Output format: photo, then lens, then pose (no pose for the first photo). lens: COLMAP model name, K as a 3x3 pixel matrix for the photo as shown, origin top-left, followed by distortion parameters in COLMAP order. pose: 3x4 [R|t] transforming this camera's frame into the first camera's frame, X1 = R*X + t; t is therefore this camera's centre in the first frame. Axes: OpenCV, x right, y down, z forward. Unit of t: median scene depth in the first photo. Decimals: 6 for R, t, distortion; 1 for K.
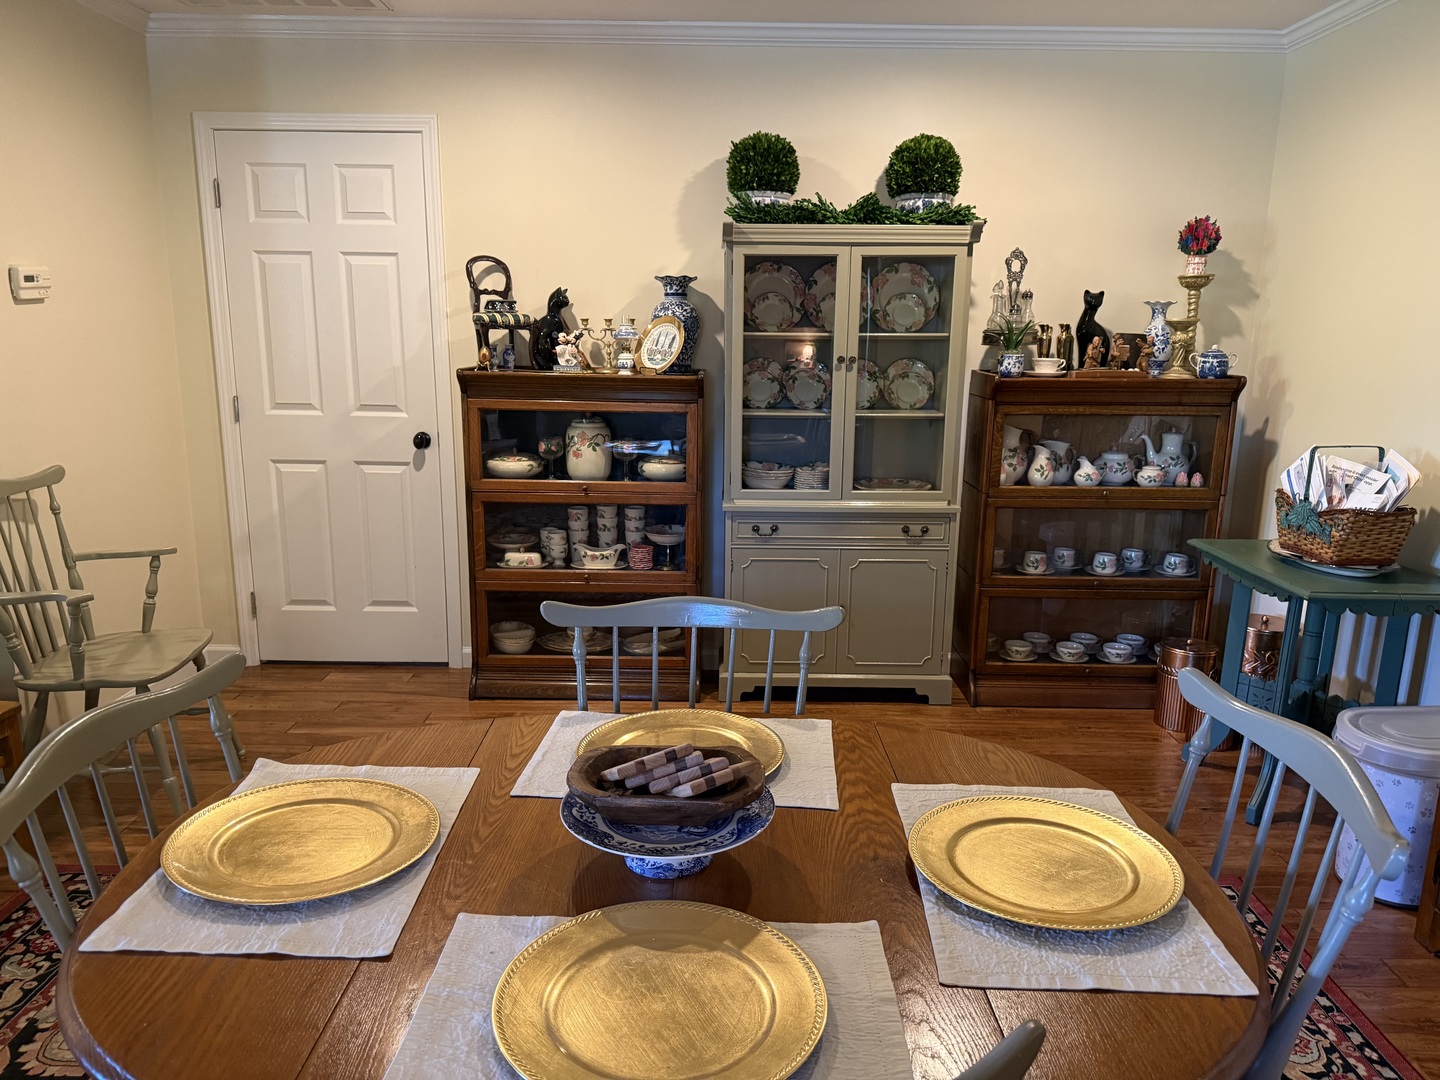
lens RADIAL K [[986.4, 0, 716.9], [0, 986.4, 538.6], [0, 0, 1]] dist [0.146122, -0.173657]
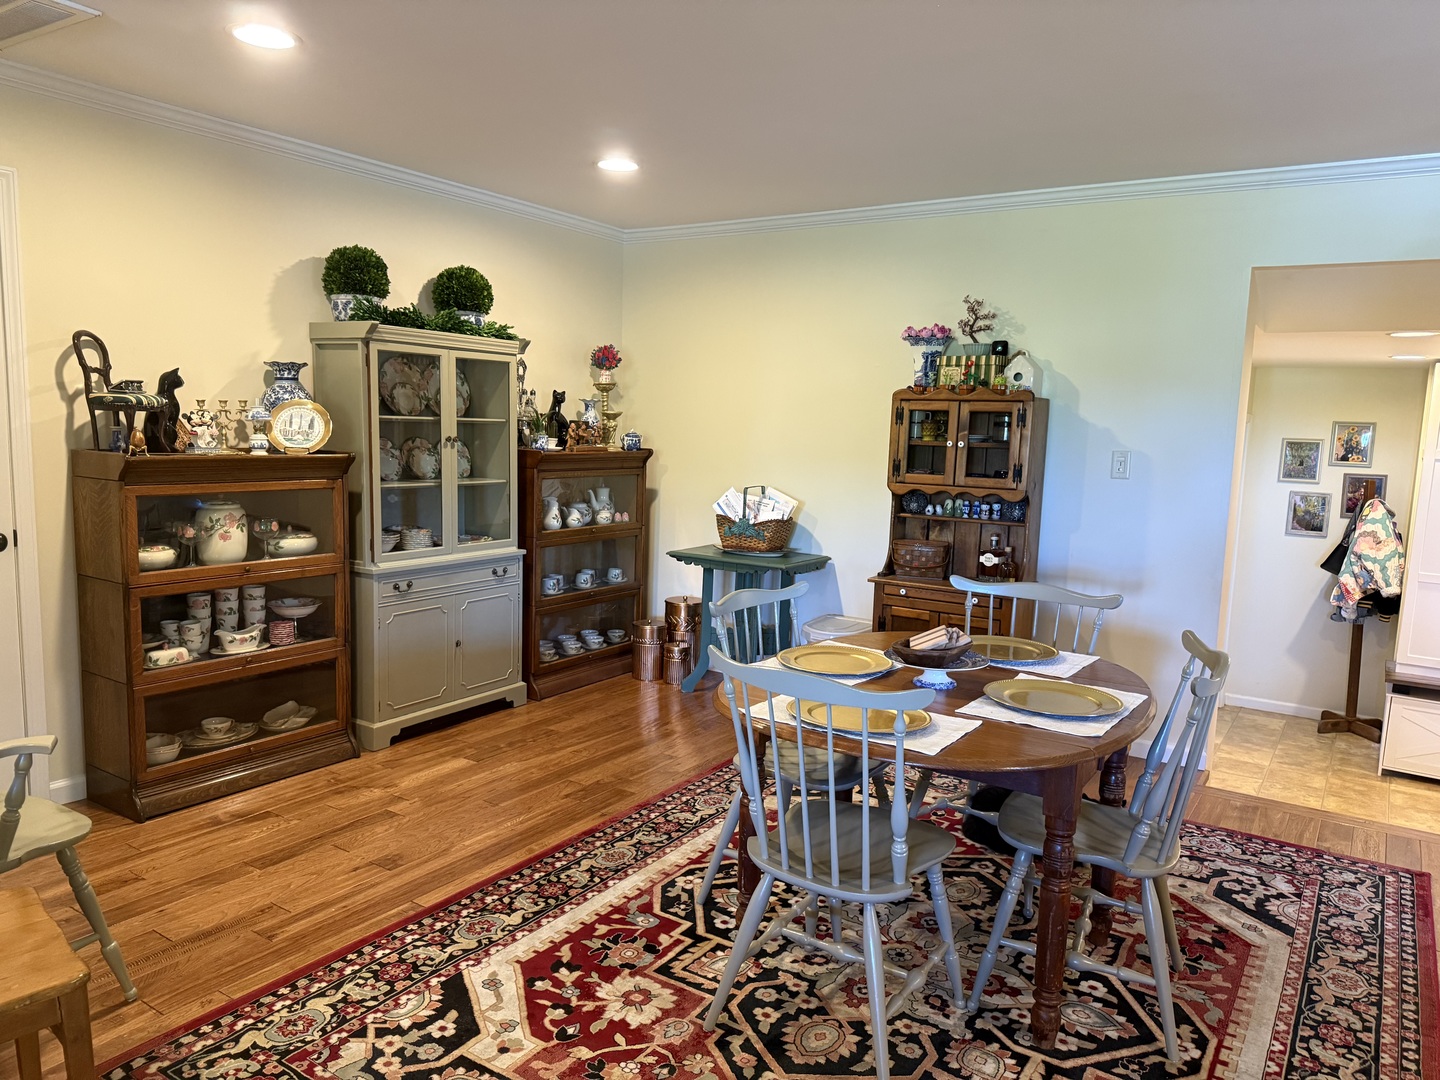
lens RADIAL K [[1015.7, 0, 718.0], [0, 1015.7, 548.5], [0, 0, 1]] dist [0.023590, -0.033467]
pose [[0.547015, -0.100488, 0.831070, -0.717605], [0.147226, 0.988843, 0.022661, -0.025522], [-0.824075, 0.109959, 0.555706, 0.043641]]
